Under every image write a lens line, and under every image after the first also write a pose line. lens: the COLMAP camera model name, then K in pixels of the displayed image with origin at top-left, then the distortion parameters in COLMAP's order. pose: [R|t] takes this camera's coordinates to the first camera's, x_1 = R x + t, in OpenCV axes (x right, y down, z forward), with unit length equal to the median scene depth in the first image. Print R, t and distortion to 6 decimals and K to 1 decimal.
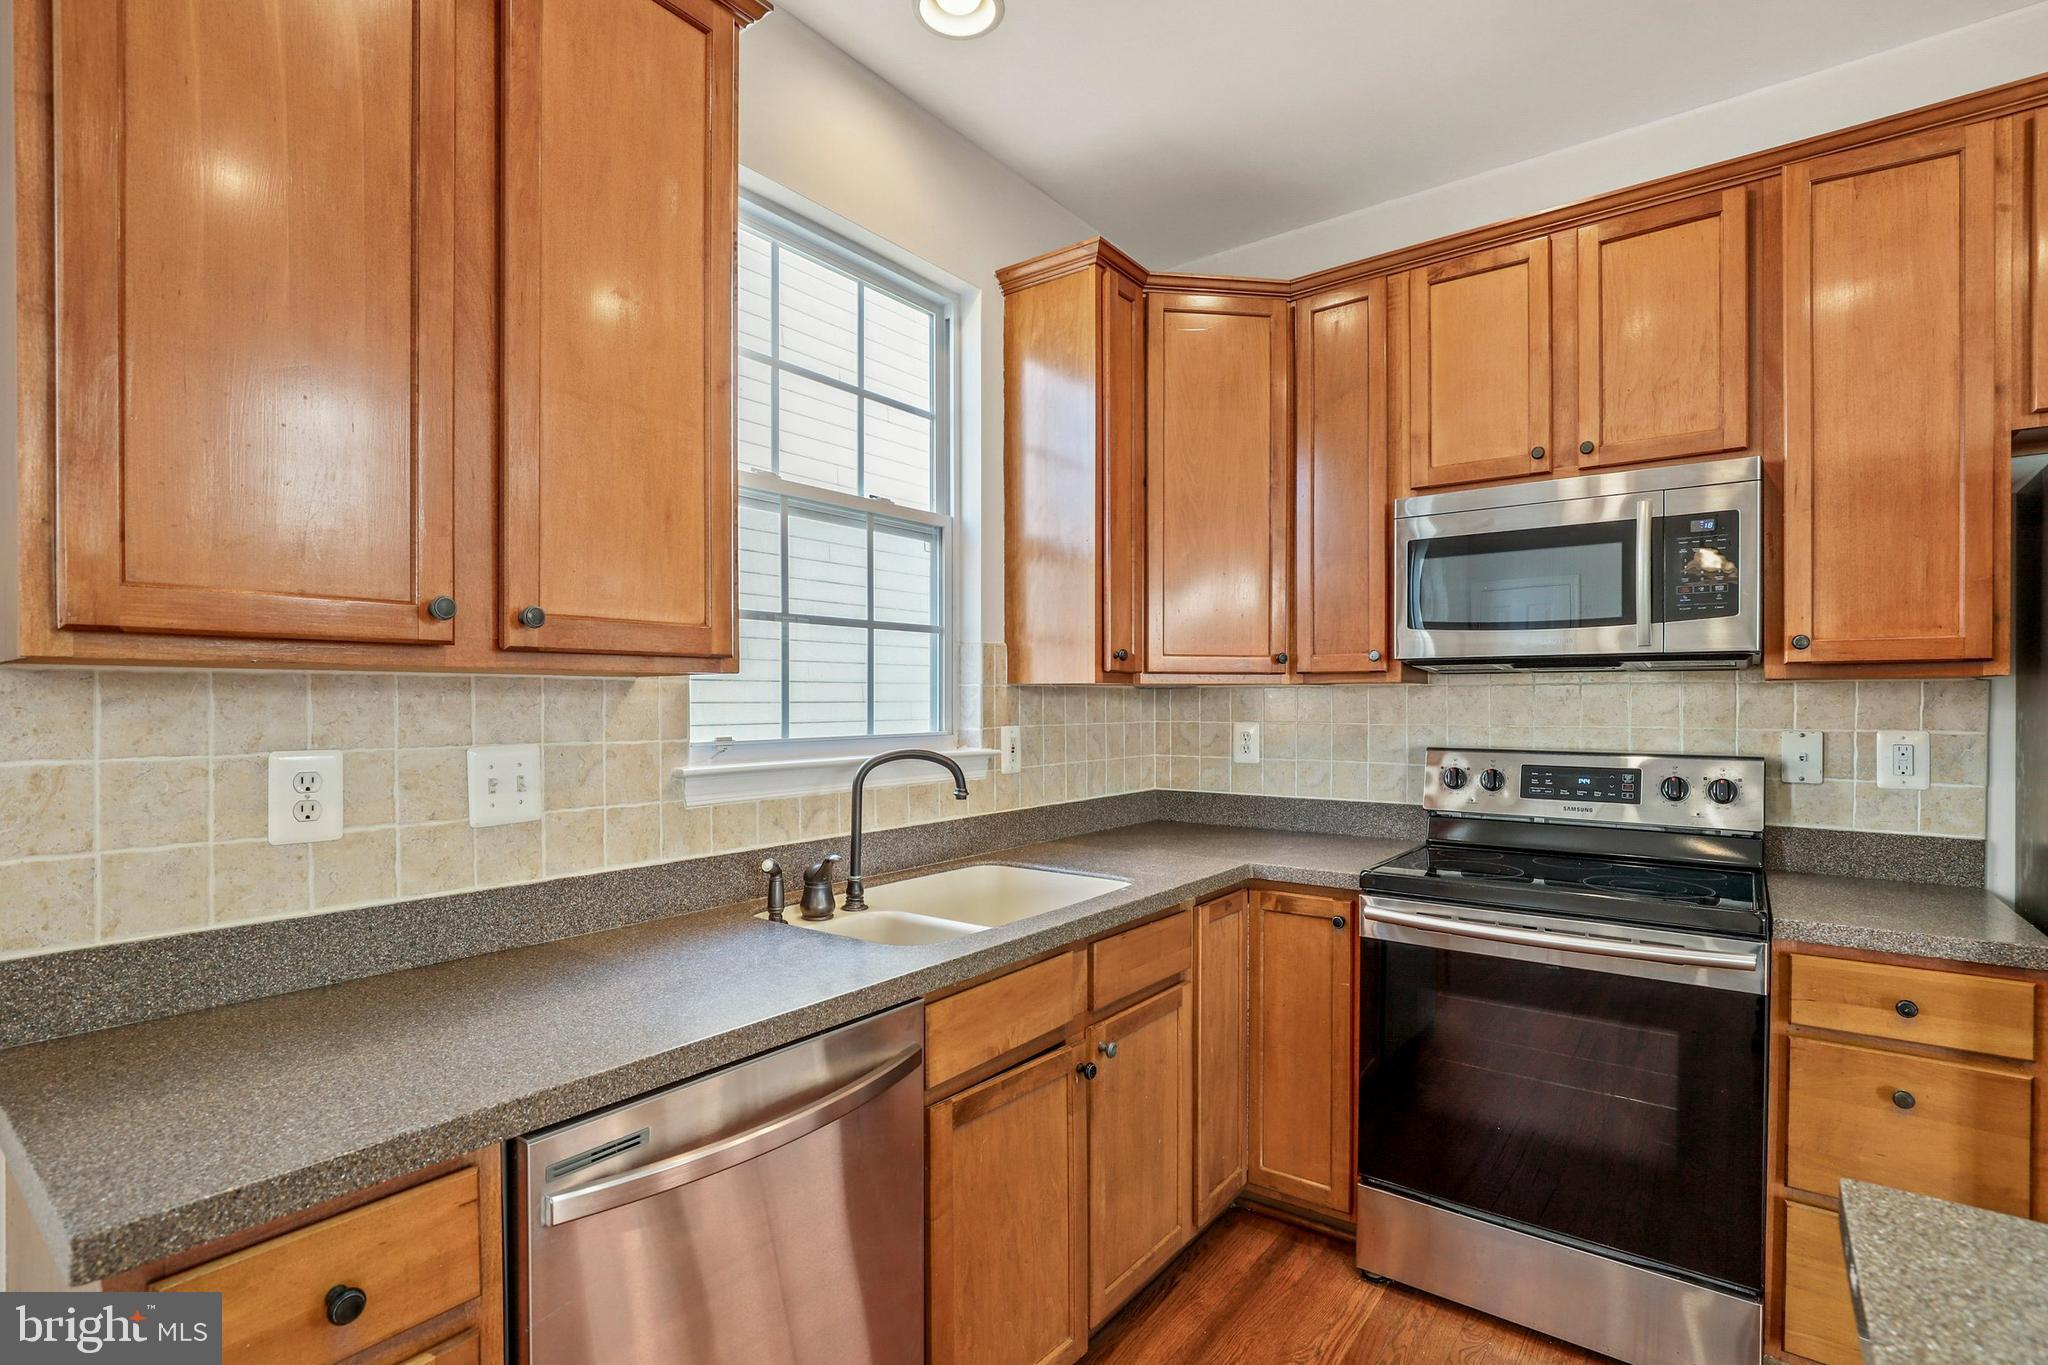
lens RADIAL K [[953.5, 0, 1030.8], [0, 953.5, 697.7], [0, 0, 1]] dist [-0.021405, 0.004094]
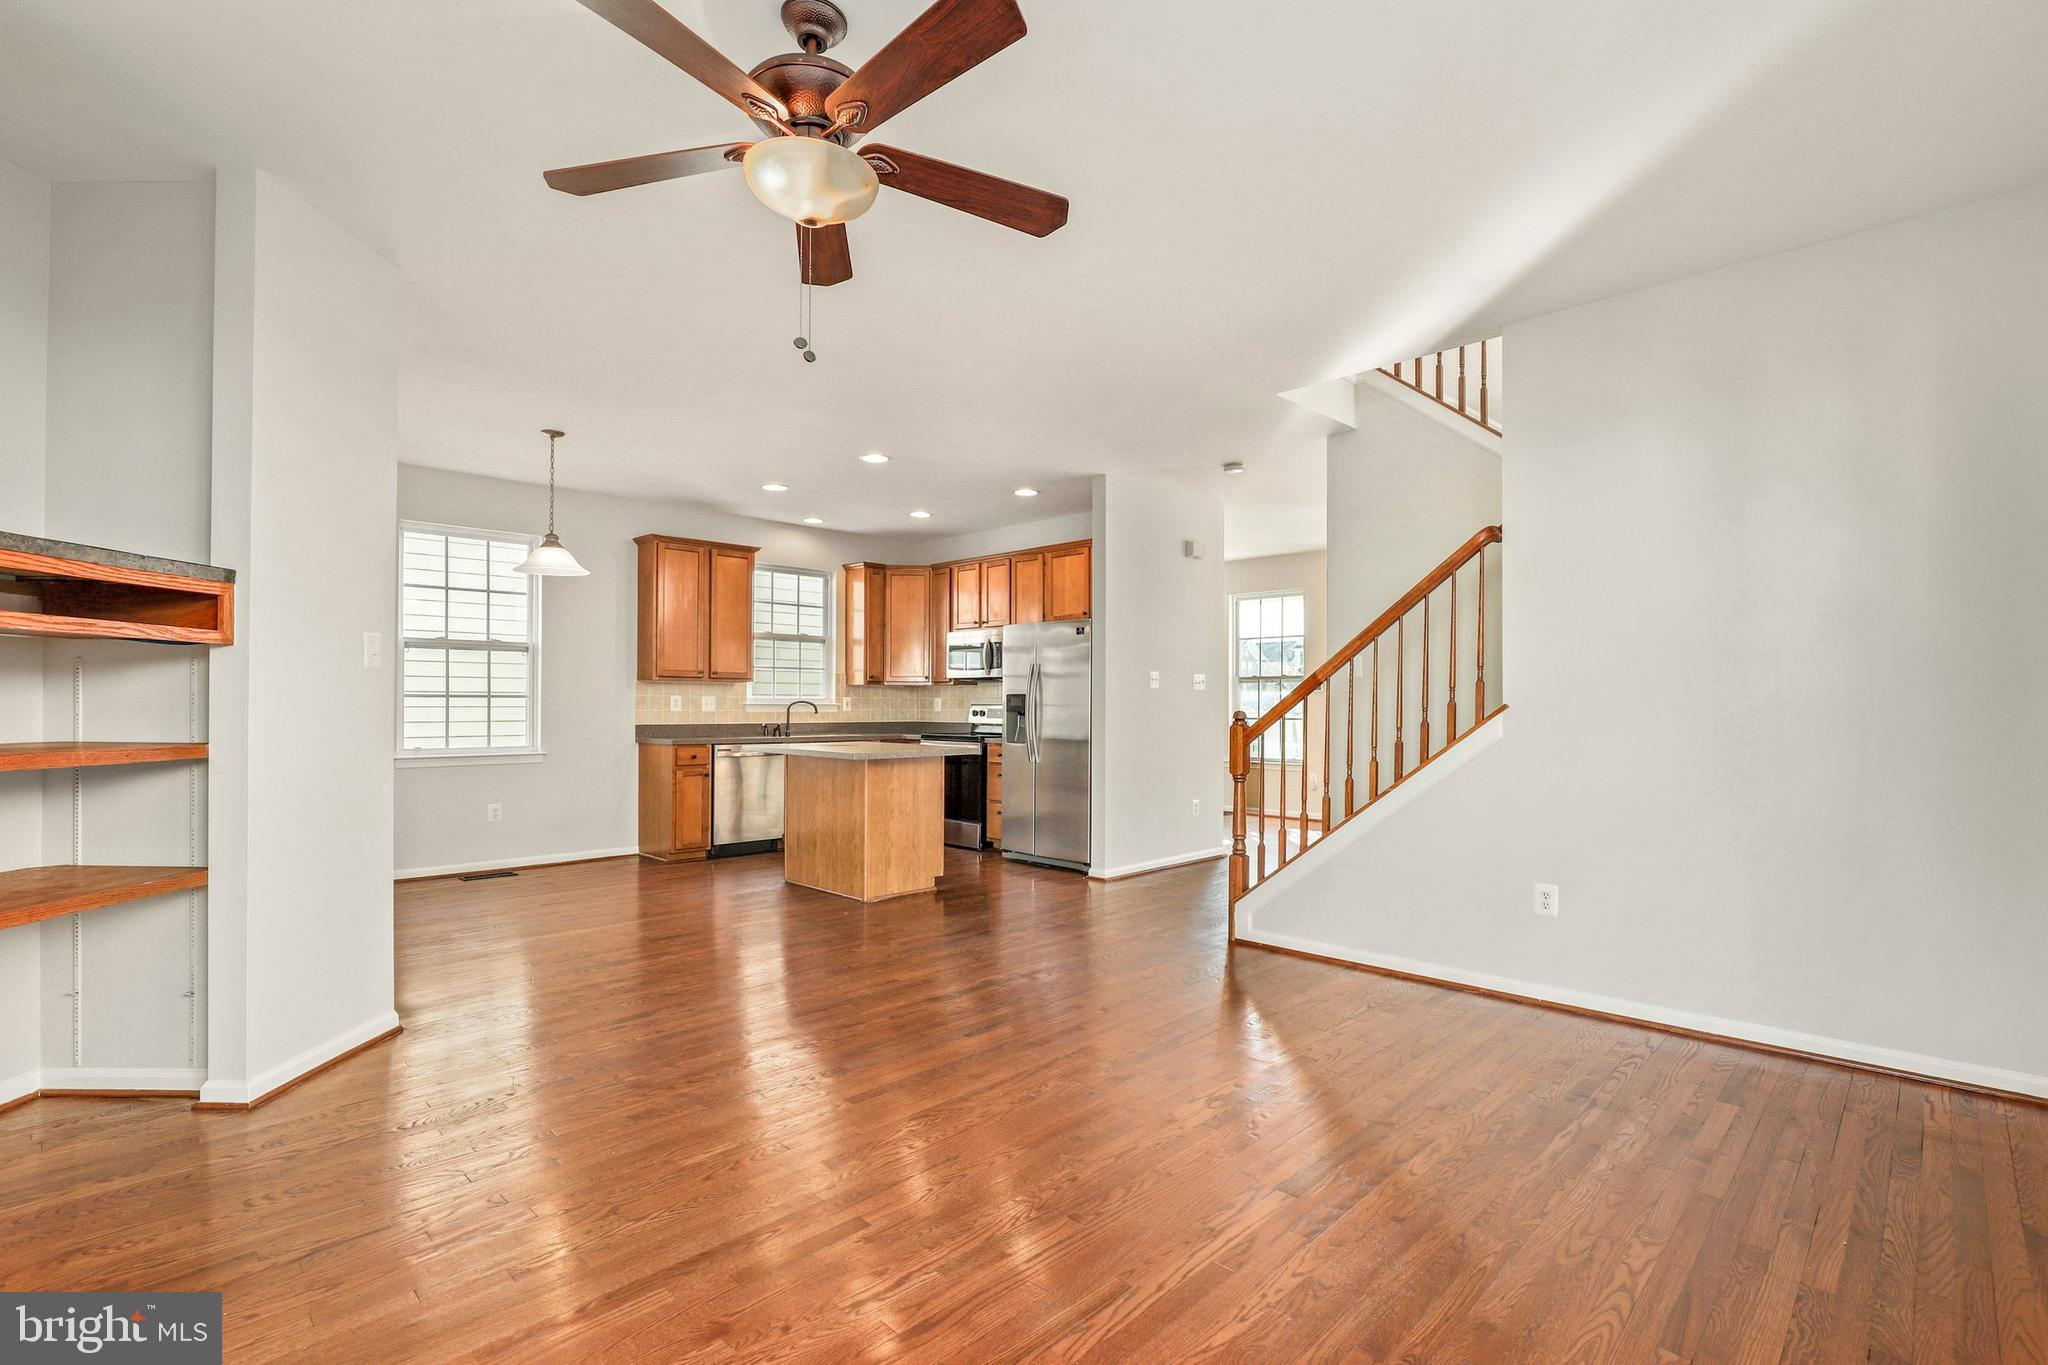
lens RADIAL K [[953.5, 0, 1090.0], [0, 953.5, 691.6], [0, 0, 1]] dist [-0.021405, 0.004094]
pose [[0.996225, 0.003333, -0.086741, 1.347773], [-0.004300, 0.999931, -0.010961, 0.050764], [0.086699, 0.011293, 0.996171, -2.731622]]
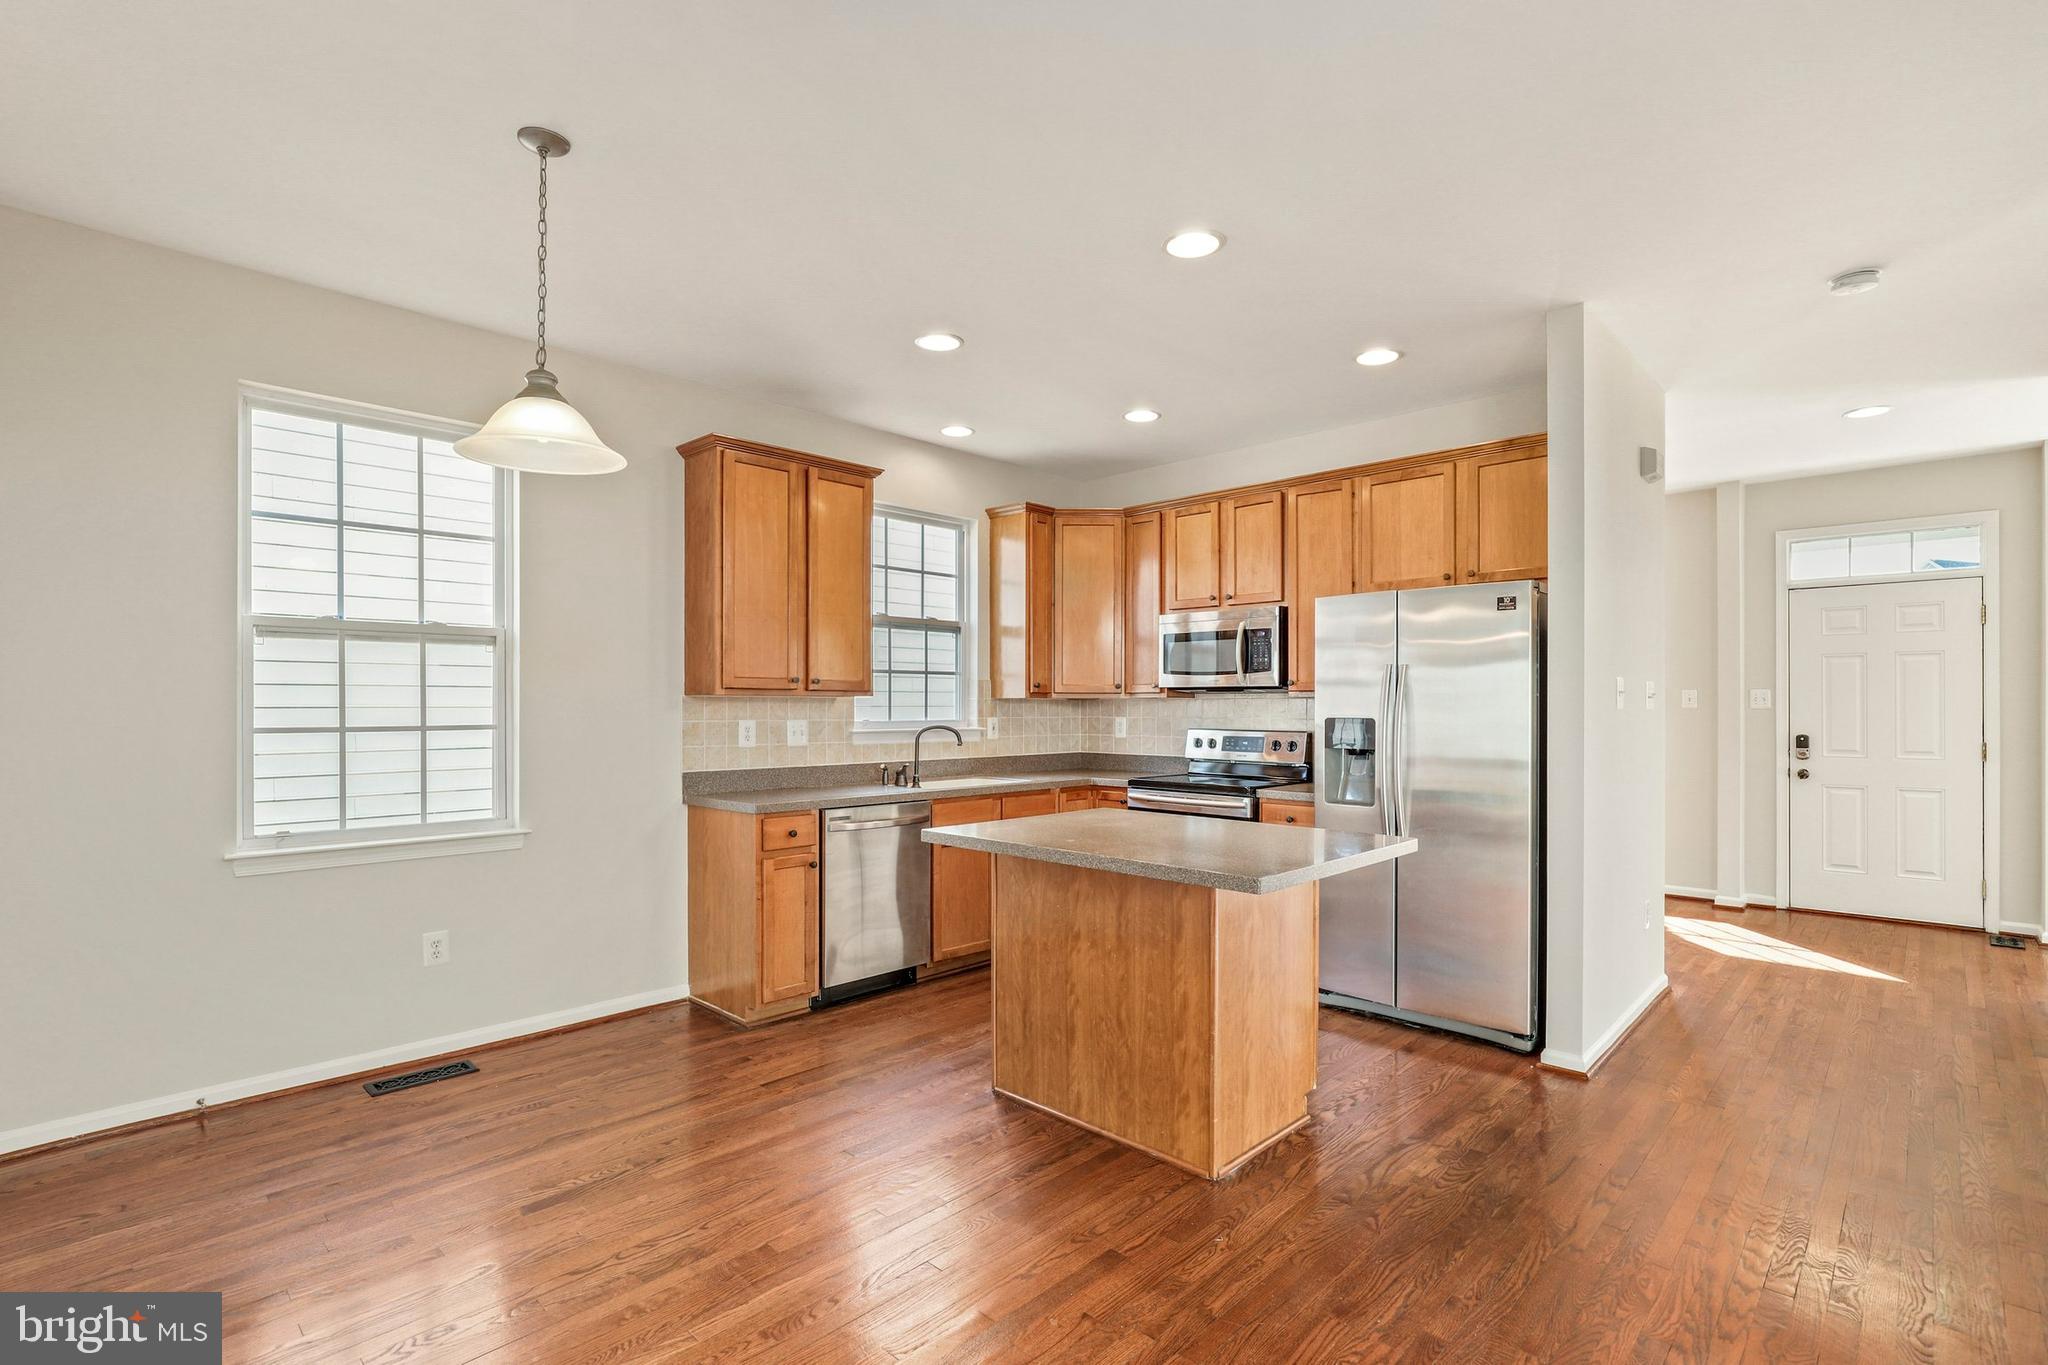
lens RADIAL K [[953.5, 0, 1036.9], [0, 953.5, 695.2], [0, 0, 1]] dist [-0.021405, 0.004094]
pose [[0.993697, 0.001335, -0.112090, 0.381336], [-0.002249, 0.999965, -0.008027, -0.004437], [0.112075, 0.008229, 0.993666, -1.354410]]
